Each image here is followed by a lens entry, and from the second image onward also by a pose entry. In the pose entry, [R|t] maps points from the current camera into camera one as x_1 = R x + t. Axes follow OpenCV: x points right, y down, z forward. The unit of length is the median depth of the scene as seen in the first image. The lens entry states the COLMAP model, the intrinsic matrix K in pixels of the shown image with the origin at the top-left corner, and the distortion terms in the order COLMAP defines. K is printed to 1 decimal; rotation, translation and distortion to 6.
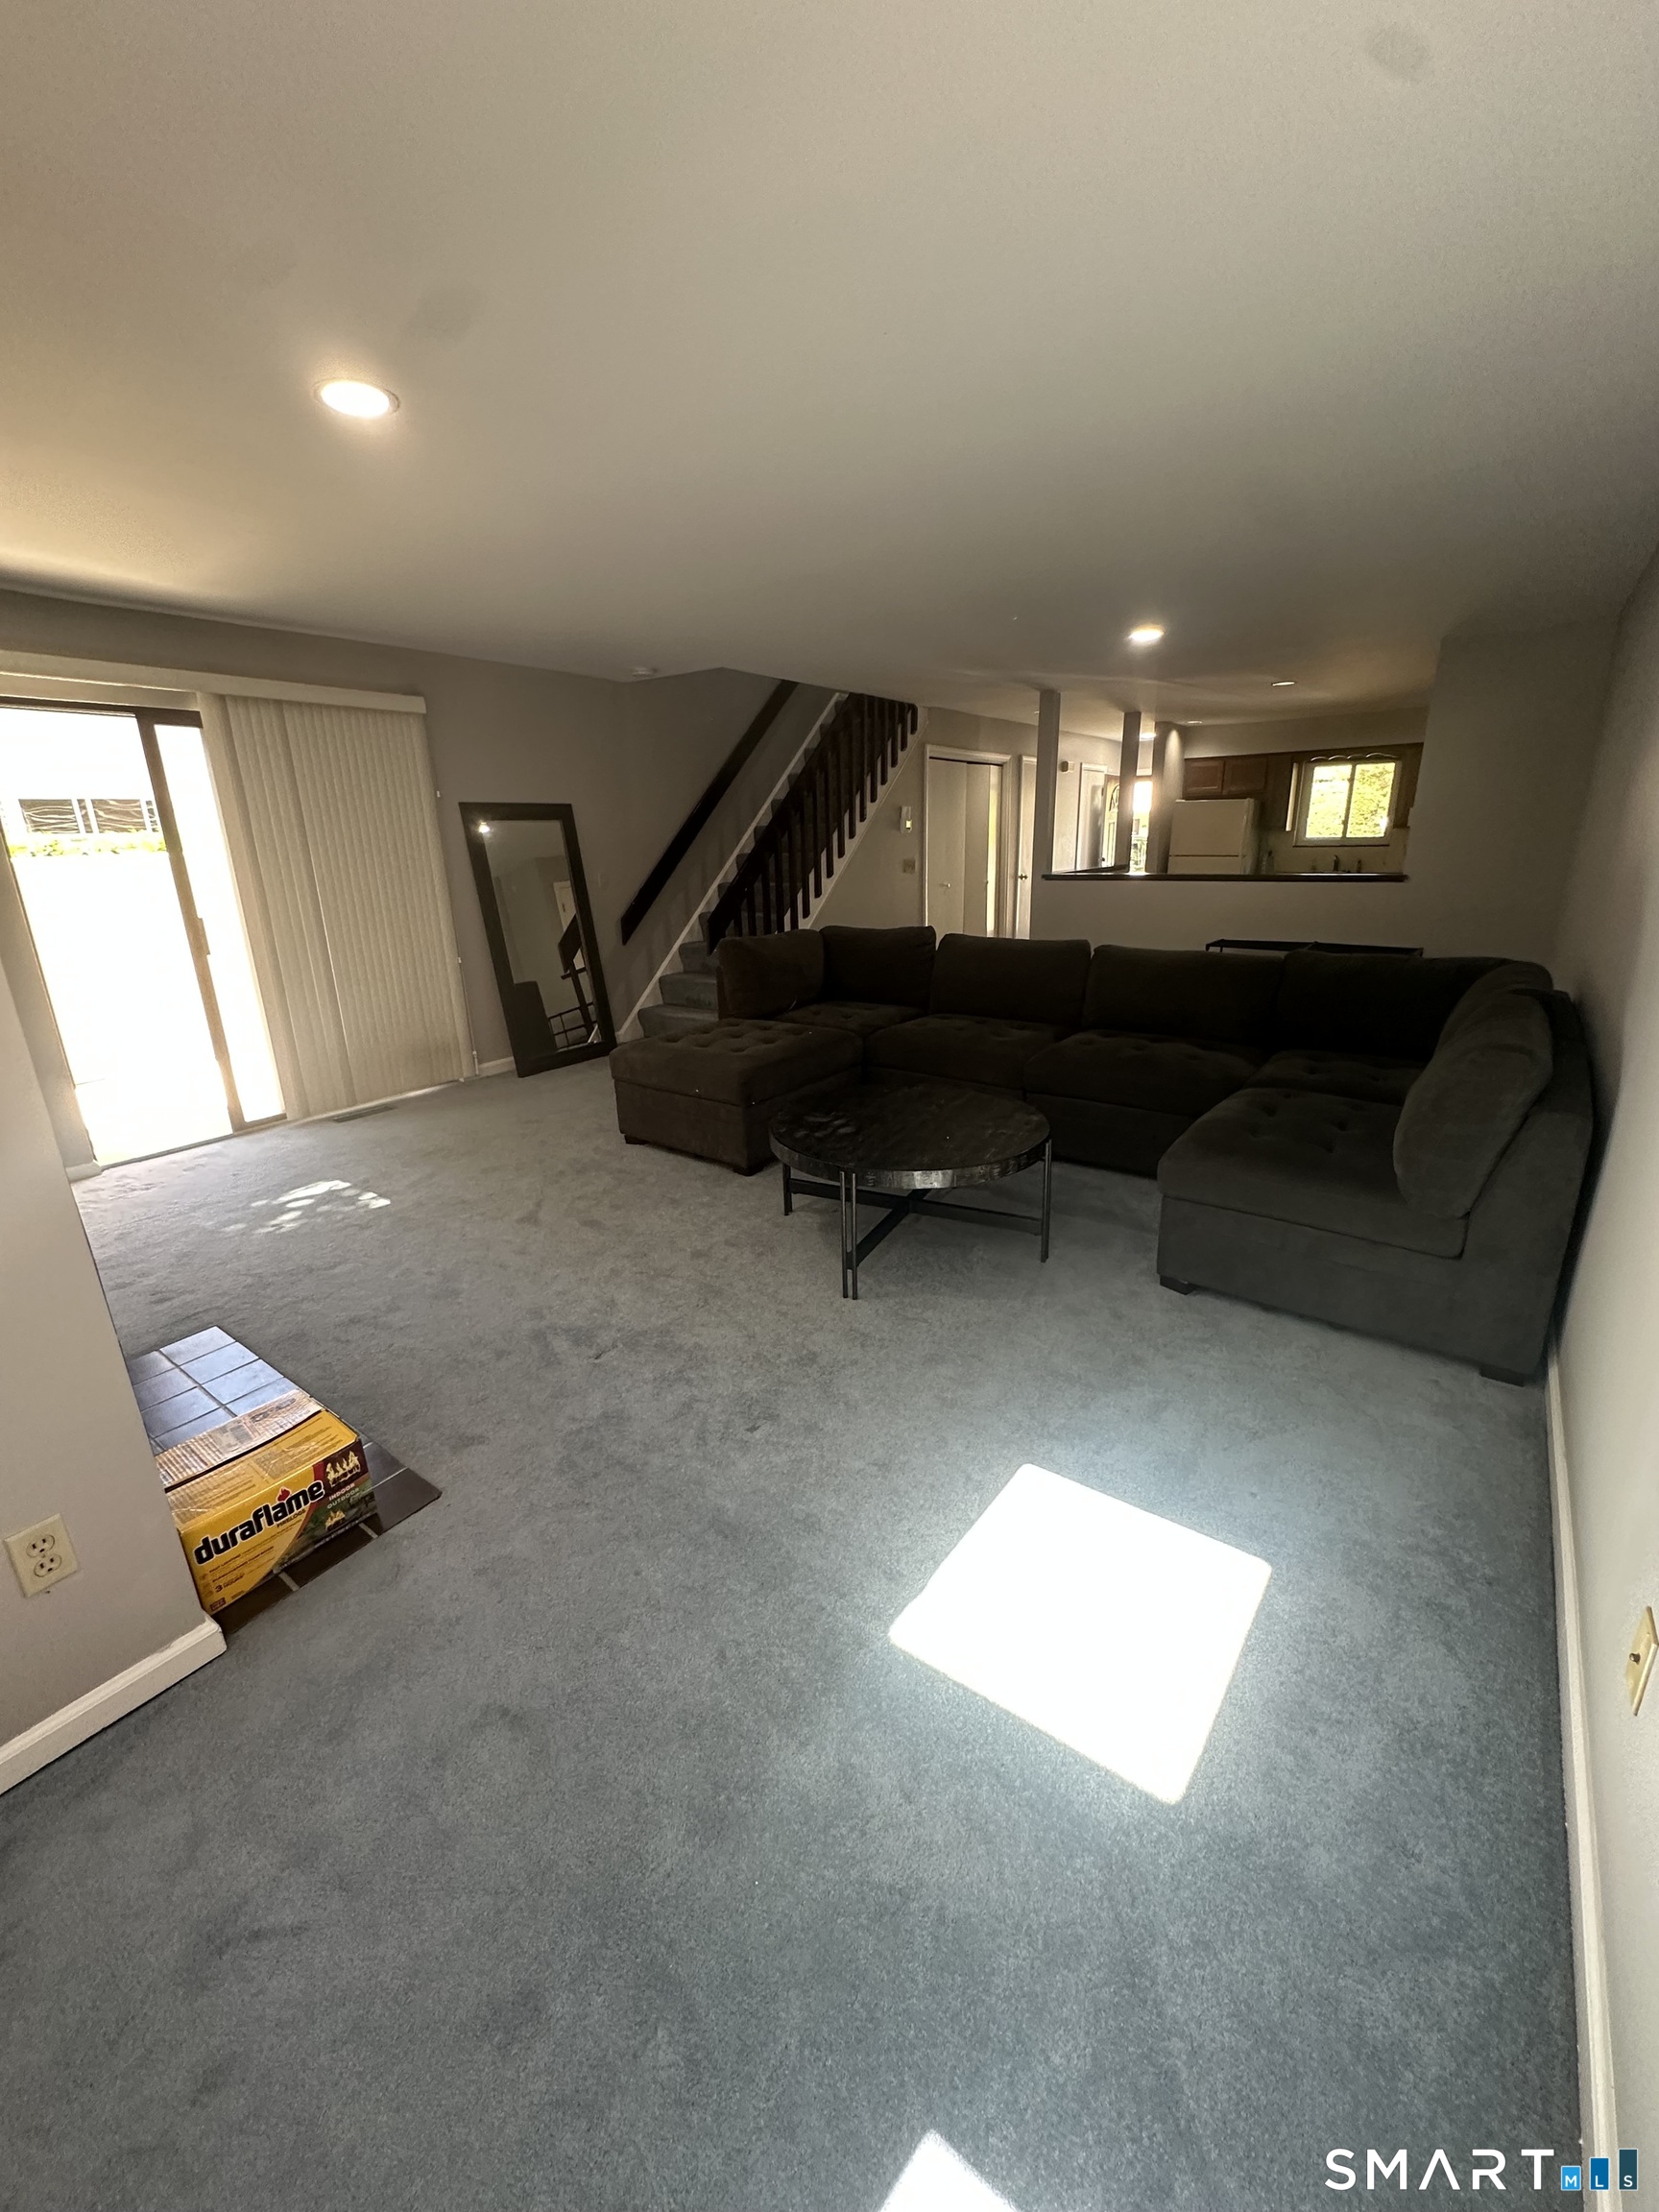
lens RADIAL K [[873.7, 0, 830.3], [0, 873.7, 1102.3], [0, 0, 1]] dist [-0.000392, 0.000014]
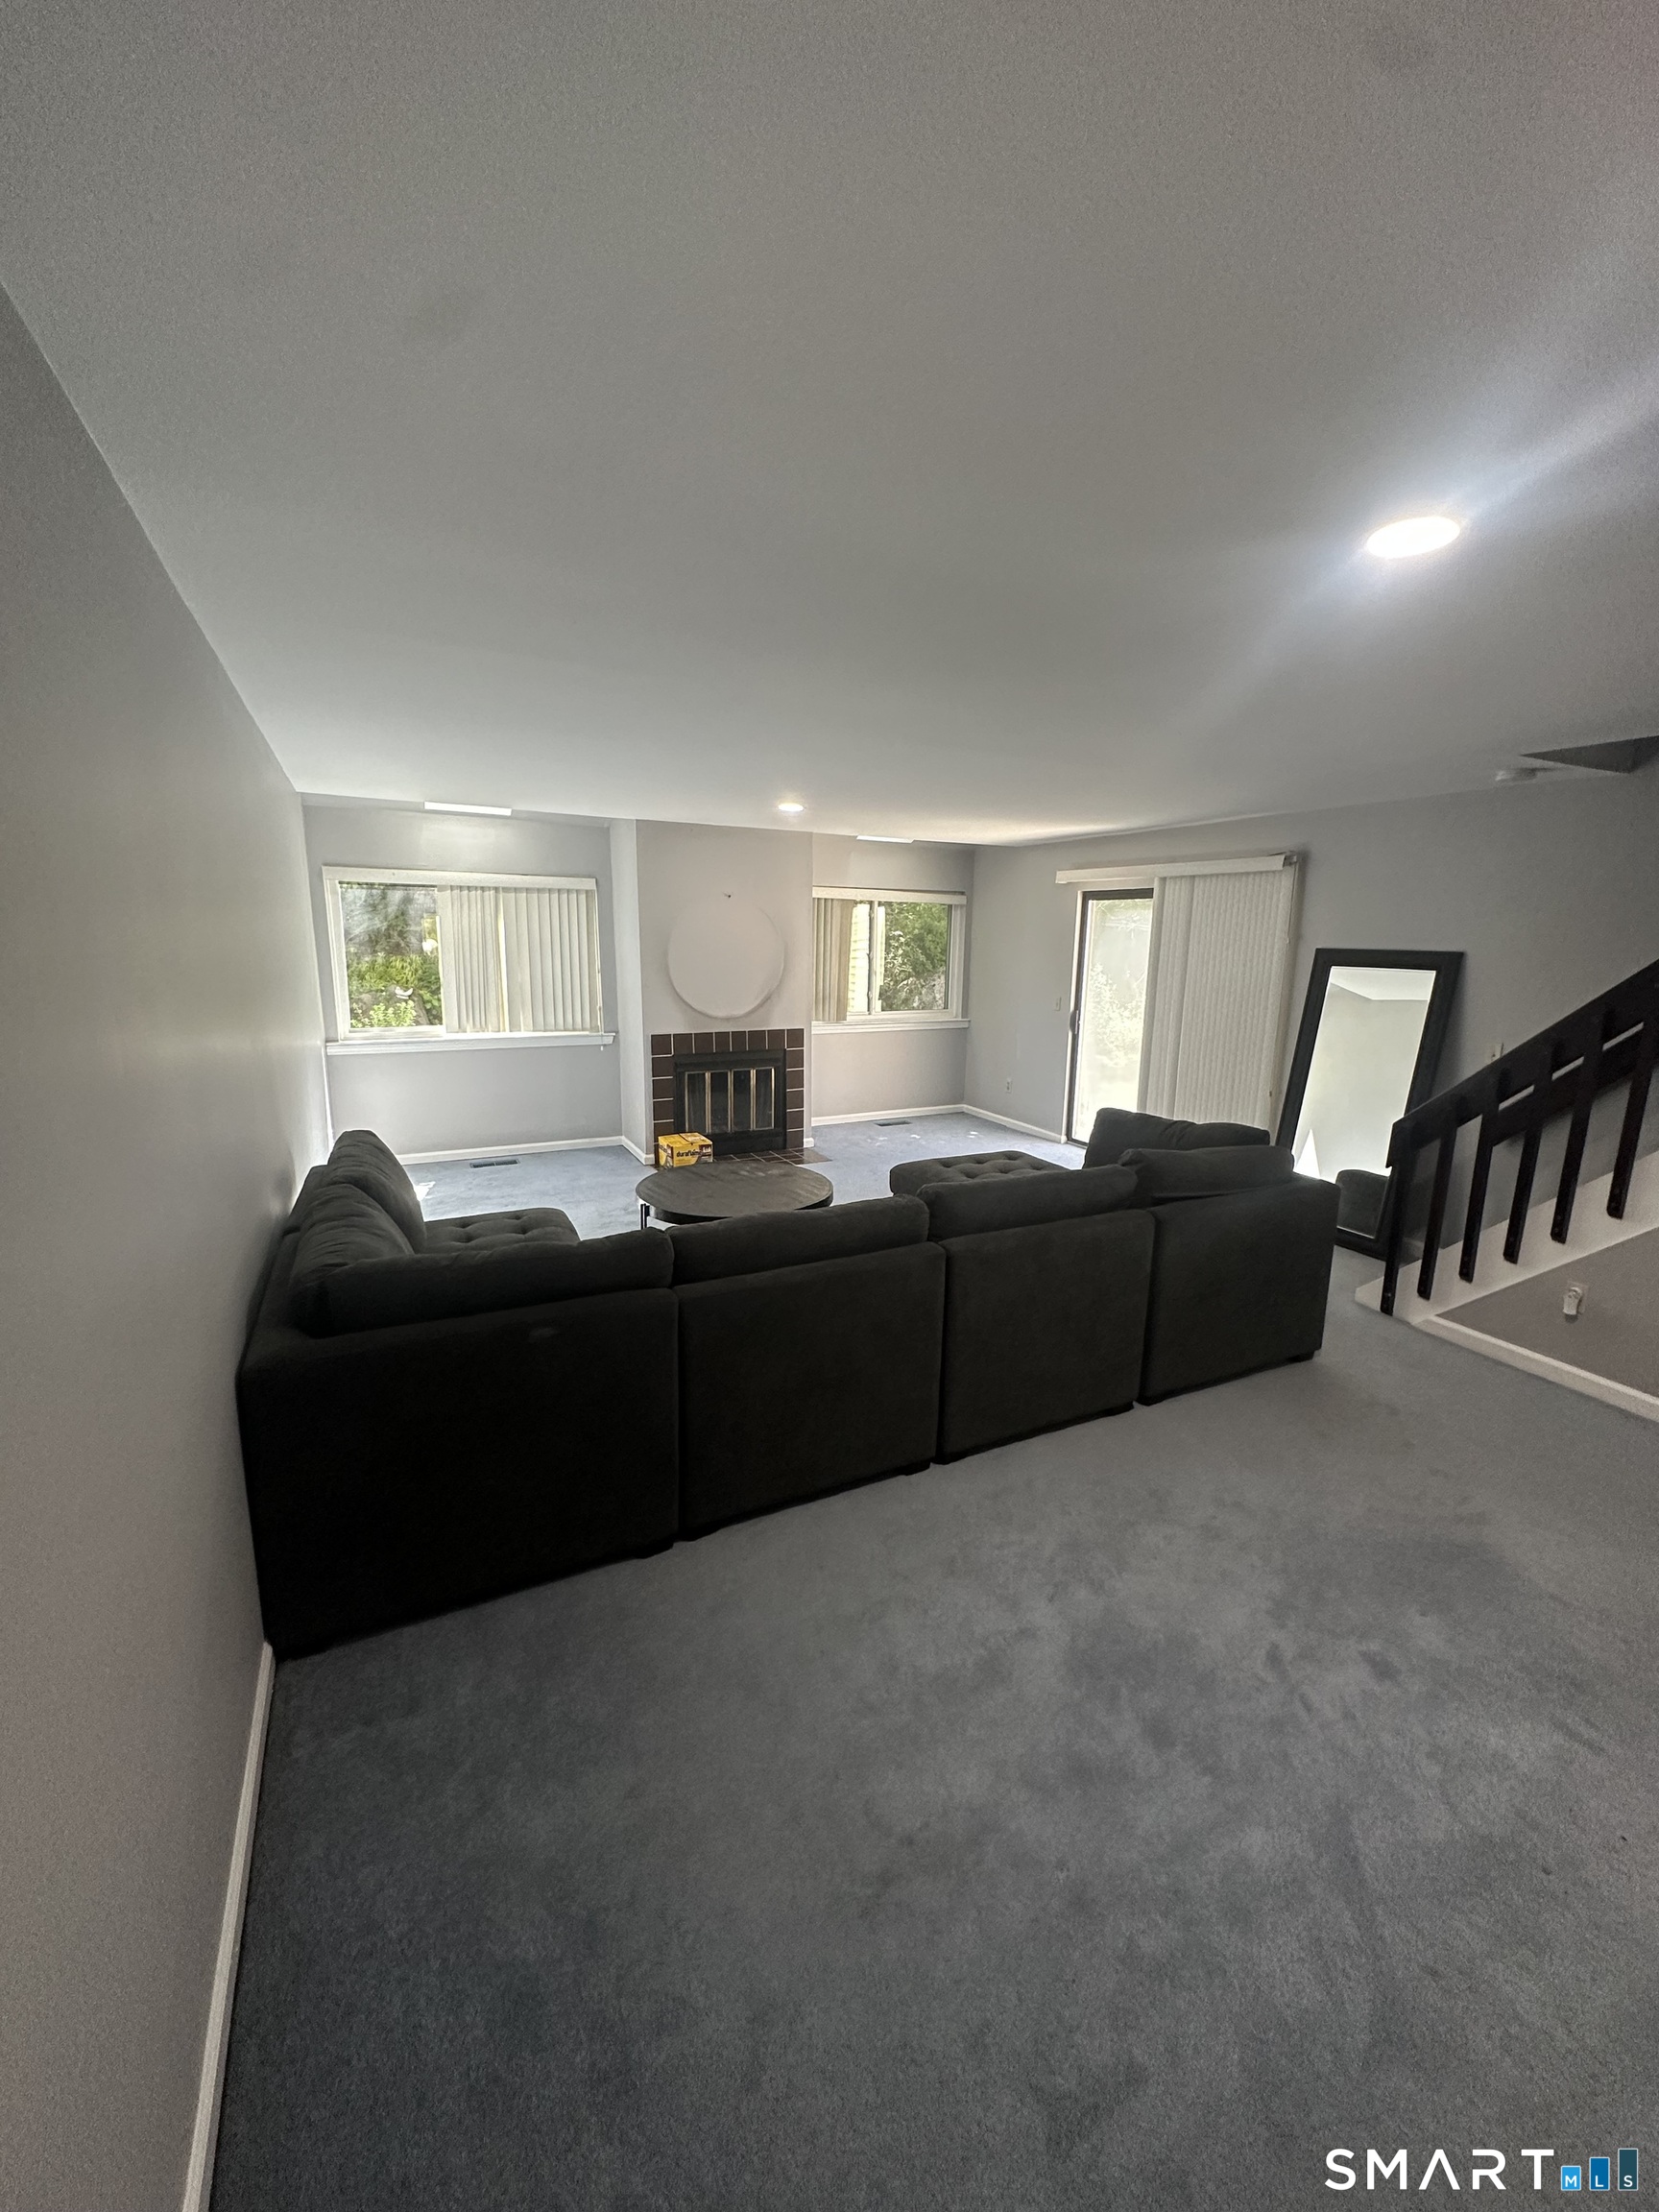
lens RADIAL K [[883.0, 0, 829.5], [0, 883.0, 1106.0], [0, 0, 1]] dist [-0.002540, -0.000128]
pose [[-0.455400, 0.193174, -0.869077, 0.732157], [-0.266815, 0.901693, 0.340236, -0.368542], [0.849365, 0.386826, -0.359089, 0.938427]]
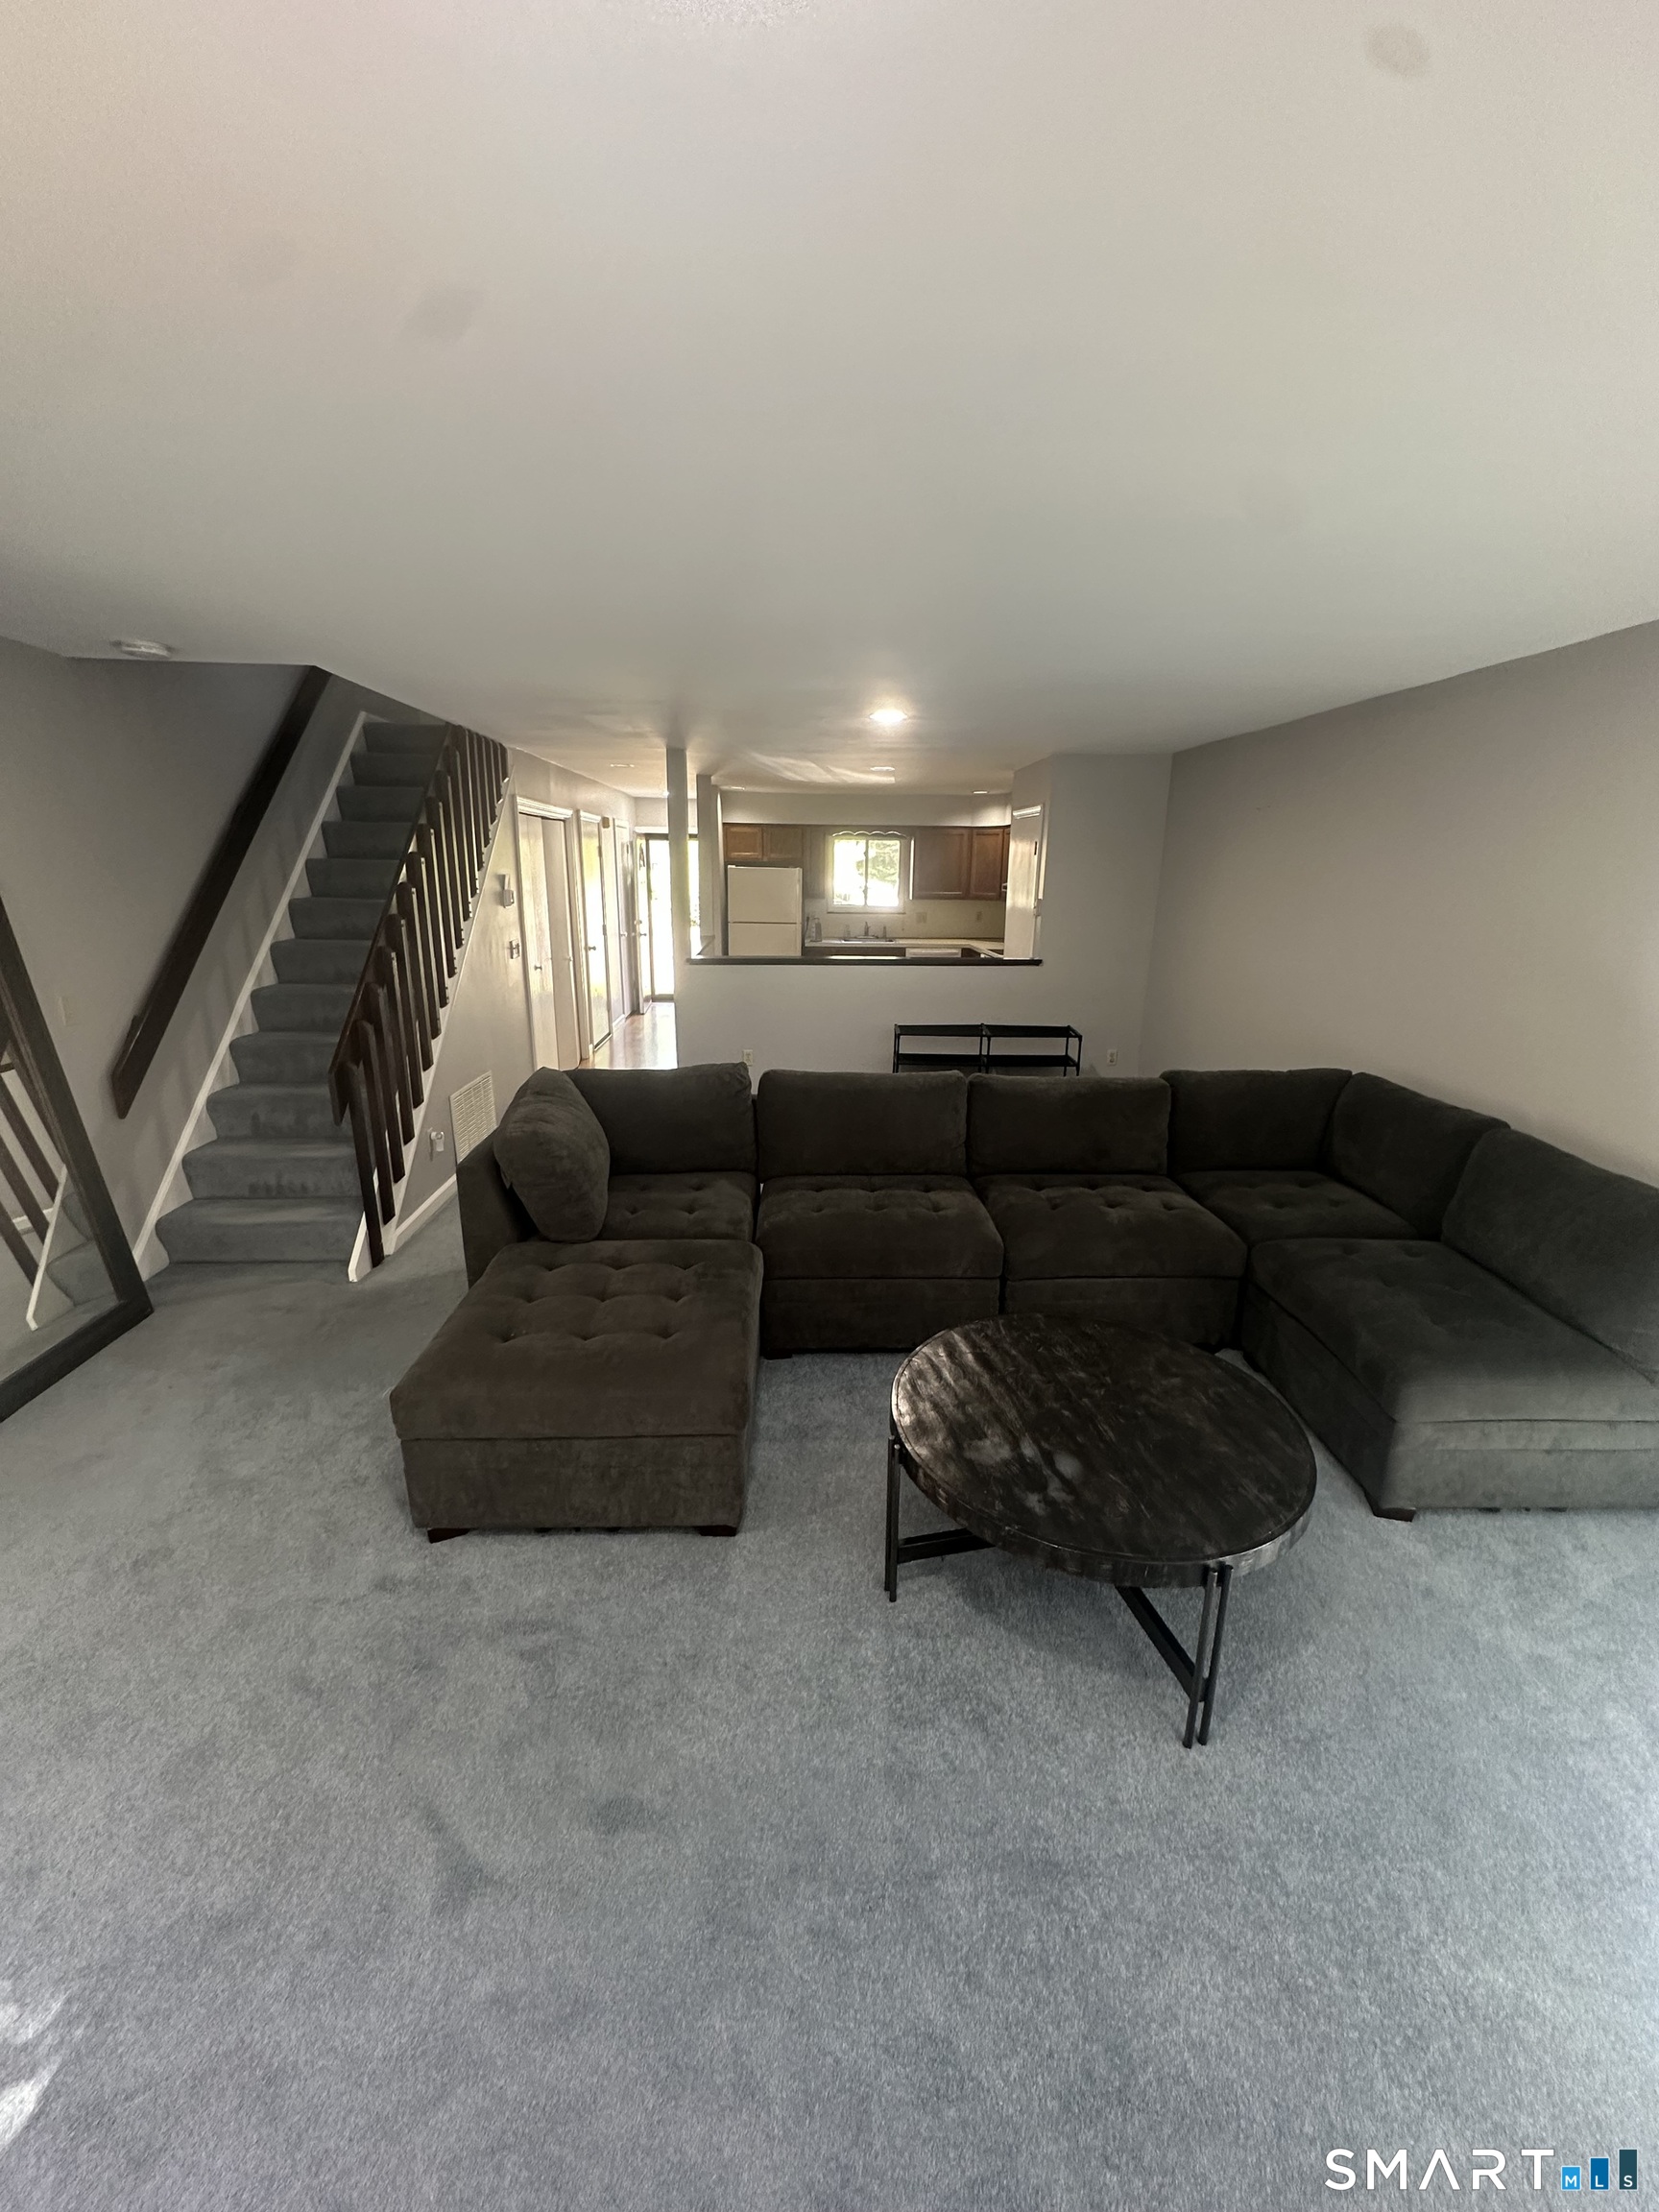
lens RADIAL K [[883.0, 0, 829.5], [0, 883.0, 1106.0], [0, 0, 1]] dist [-0.002540, -0.000128]
pose [[0.777237, -0.134661, 0.614630, -0.274642], [0.155723, 0.987609, 0.019457, -0.153630], [-0.609634, 0.080589, 0.788576, 0.328443]]
